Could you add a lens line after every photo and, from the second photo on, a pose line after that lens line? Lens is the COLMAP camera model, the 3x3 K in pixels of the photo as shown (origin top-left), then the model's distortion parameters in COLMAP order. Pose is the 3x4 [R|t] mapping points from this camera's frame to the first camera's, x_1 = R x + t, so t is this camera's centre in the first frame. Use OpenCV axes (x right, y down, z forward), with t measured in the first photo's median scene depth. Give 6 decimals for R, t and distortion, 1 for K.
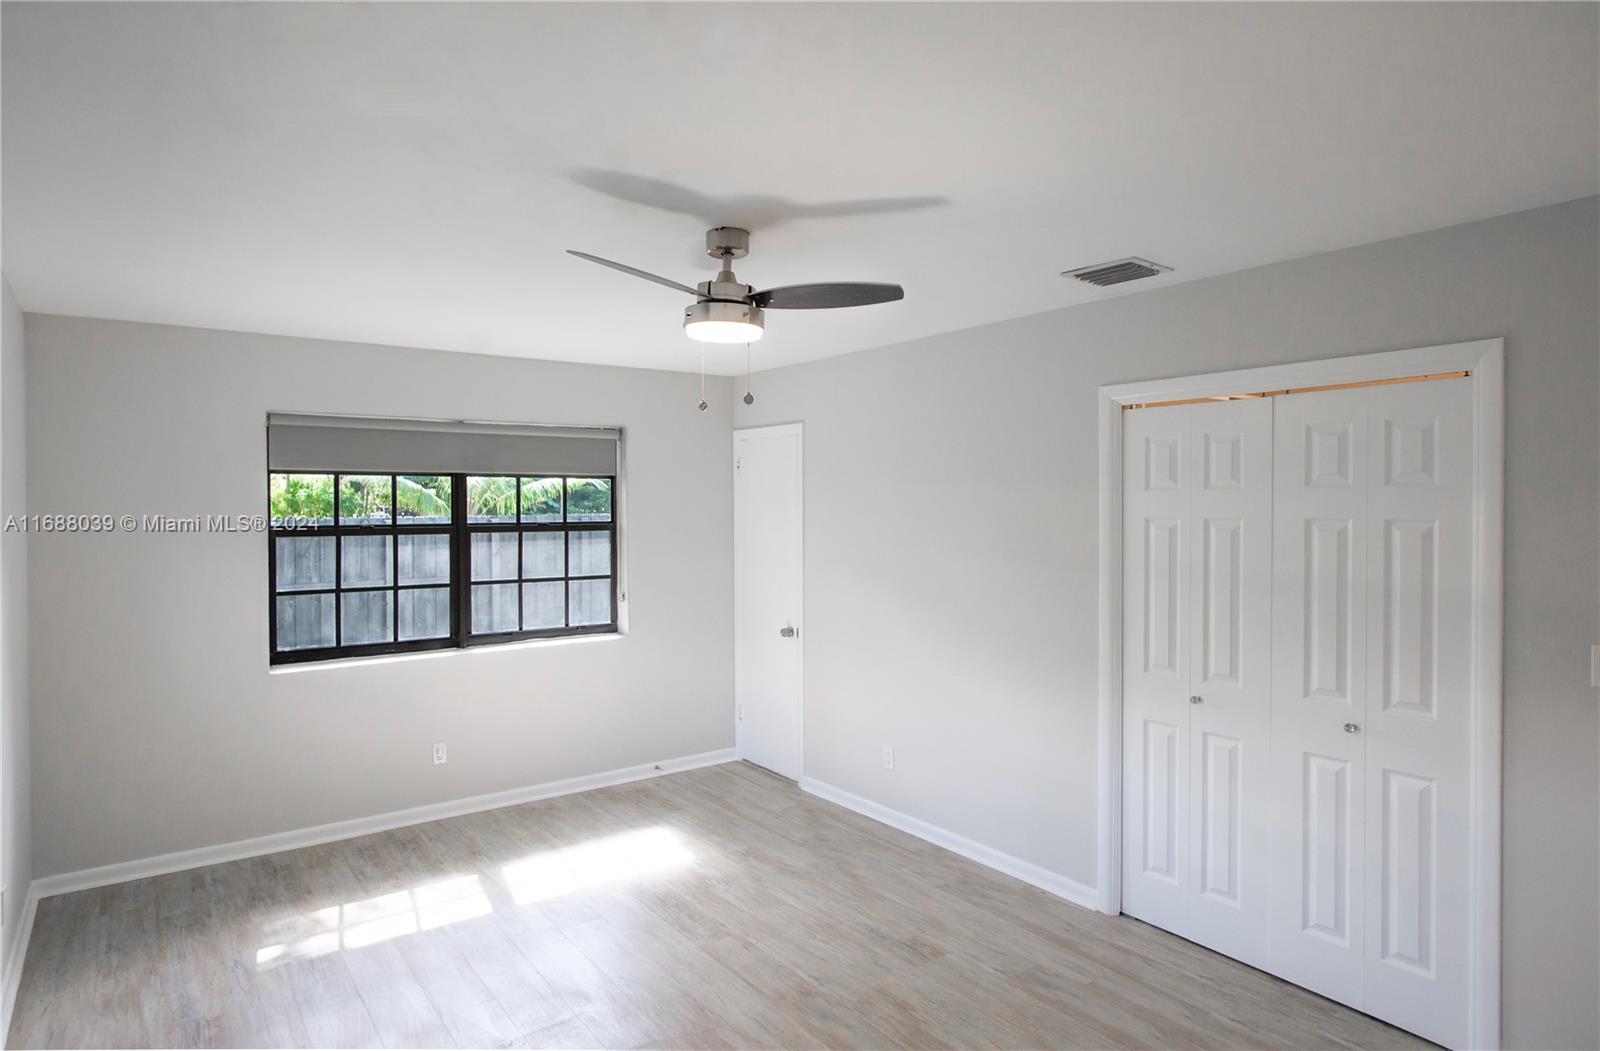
lens RADIAL K [[950.8, 0, 764.7], [0, 950.8, 513.6], [0, 0, 1]] dist [-0.002228, 0.003103]
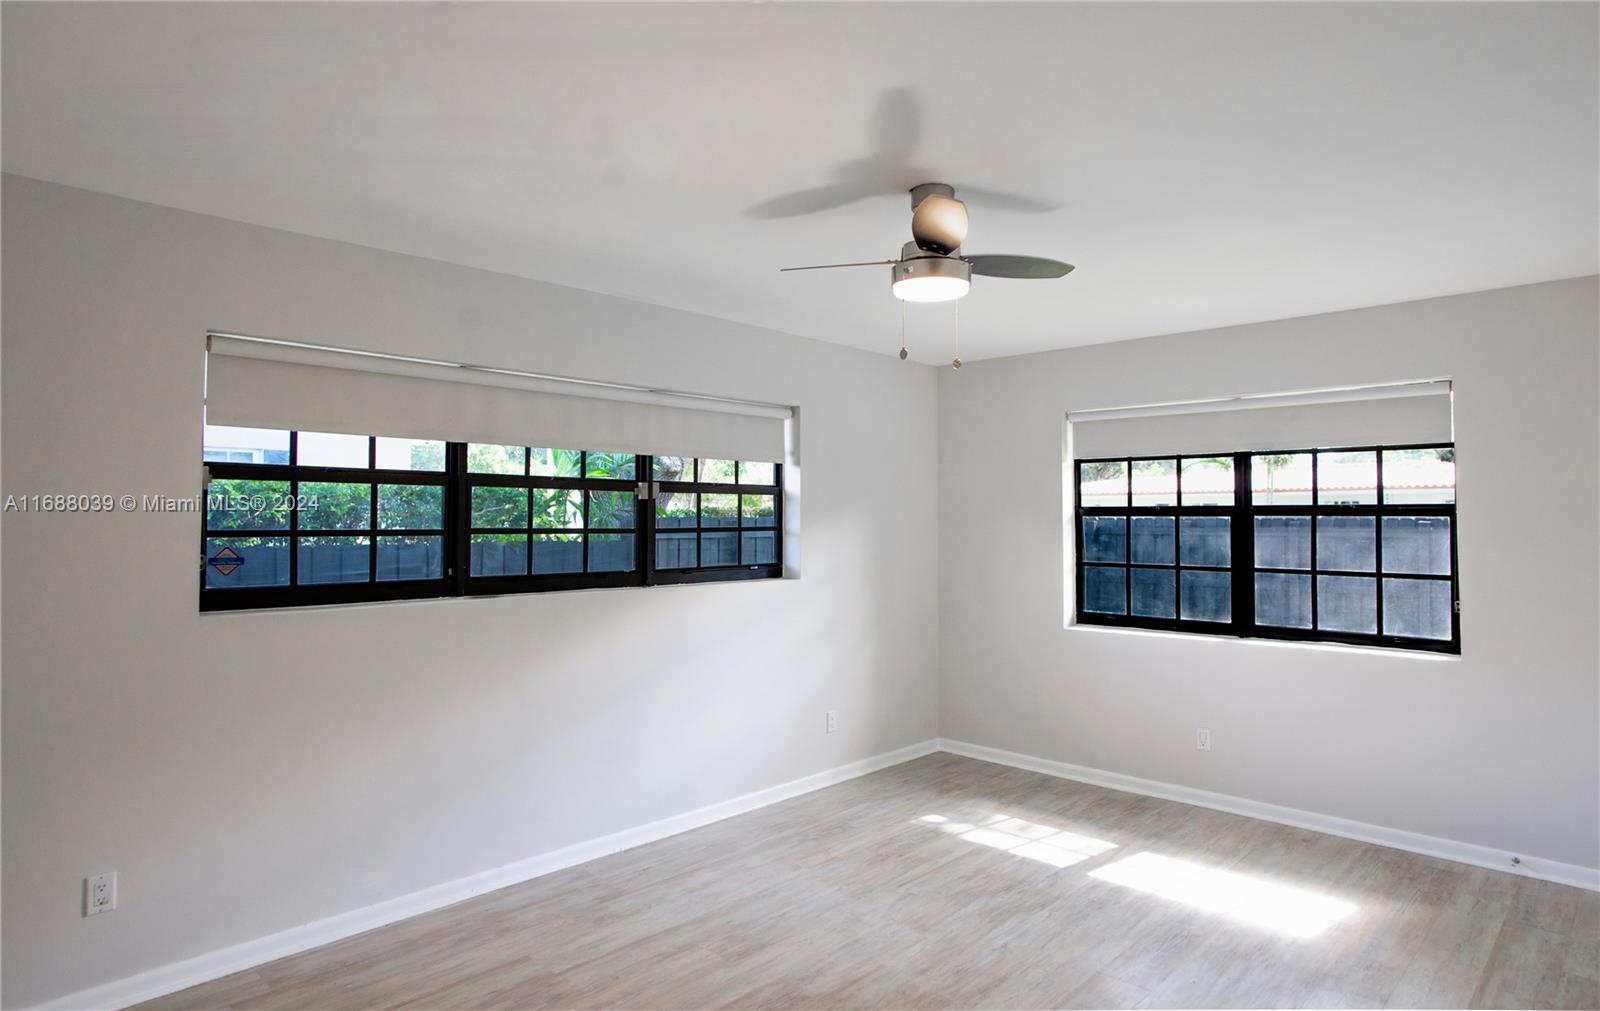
lens RADIAL K [[953.7, 0, 800.0], [0, 953.7, 505.5], [0, 0, 1]] dist [0.002256, 0.000126]
pose [[0.146860, -0.012862, -0.989074, 0.555567], [-0.011630, 0.999824, -0.014728, 0.029569], [0.989089, 0.013666, 0.146684, 0.427737]]
